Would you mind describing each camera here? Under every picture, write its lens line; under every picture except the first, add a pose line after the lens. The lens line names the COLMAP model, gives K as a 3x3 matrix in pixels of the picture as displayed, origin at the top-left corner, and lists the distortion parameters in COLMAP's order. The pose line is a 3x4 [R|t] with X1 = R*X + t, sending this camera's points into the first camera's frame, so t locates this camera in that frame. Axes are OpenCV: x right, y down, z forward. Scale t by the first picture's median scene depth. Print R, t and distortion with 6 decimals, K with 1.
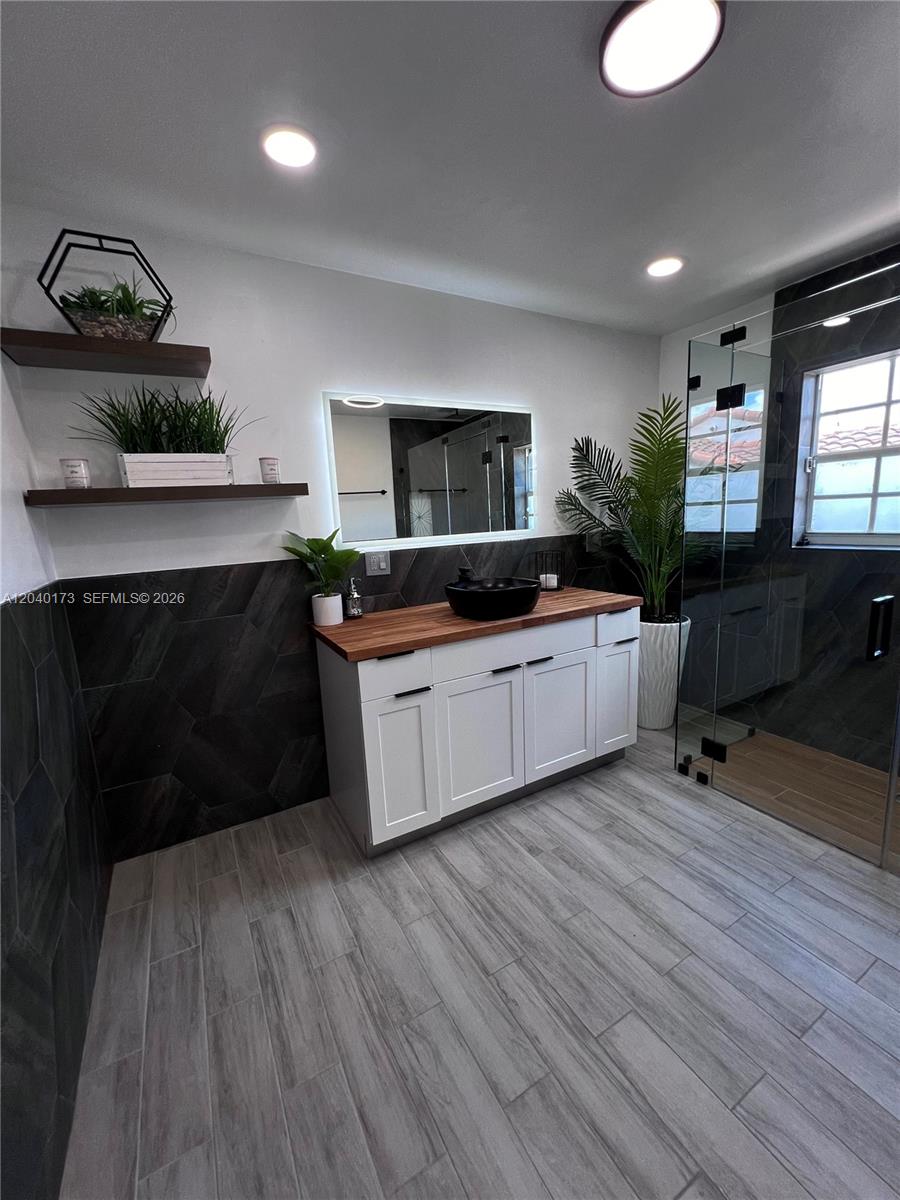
lens RADIAL K [[480.2, 0, 444.1], [0, 480.2, 598.6], [0, 0, 1]] dist [-0.004045, 0.001306]
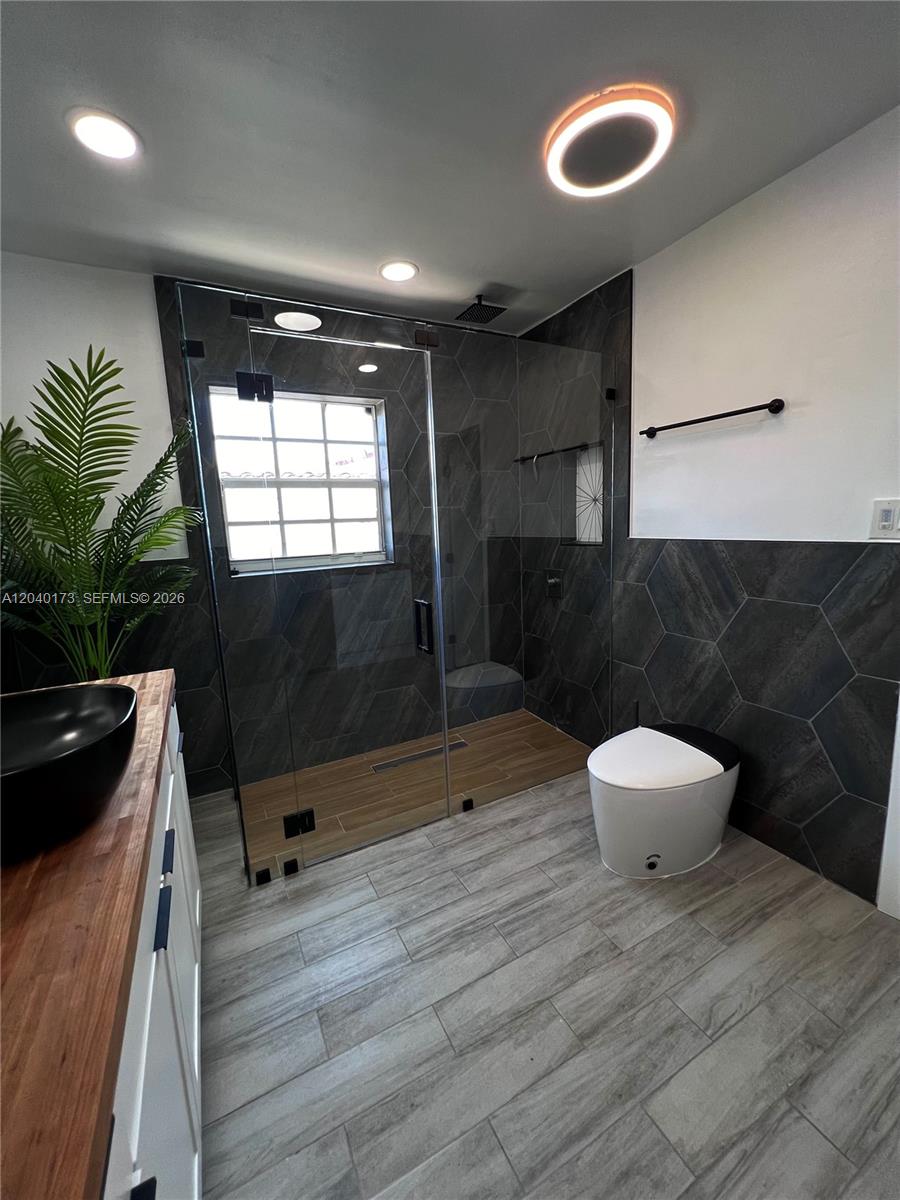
lens RADIAL K [[480.2, 0, 447.4], [0, 480.2, 603.4], [0, 0, 1]] dist [-0.004045, 0.001306]
pose [[0.028296, -0.116523, 0.992785, -0.236896], [0.212369, 0.971210, 0.107938, -0.098265], [-0.976780, 0.207783, 0.052227, 0.787702]]
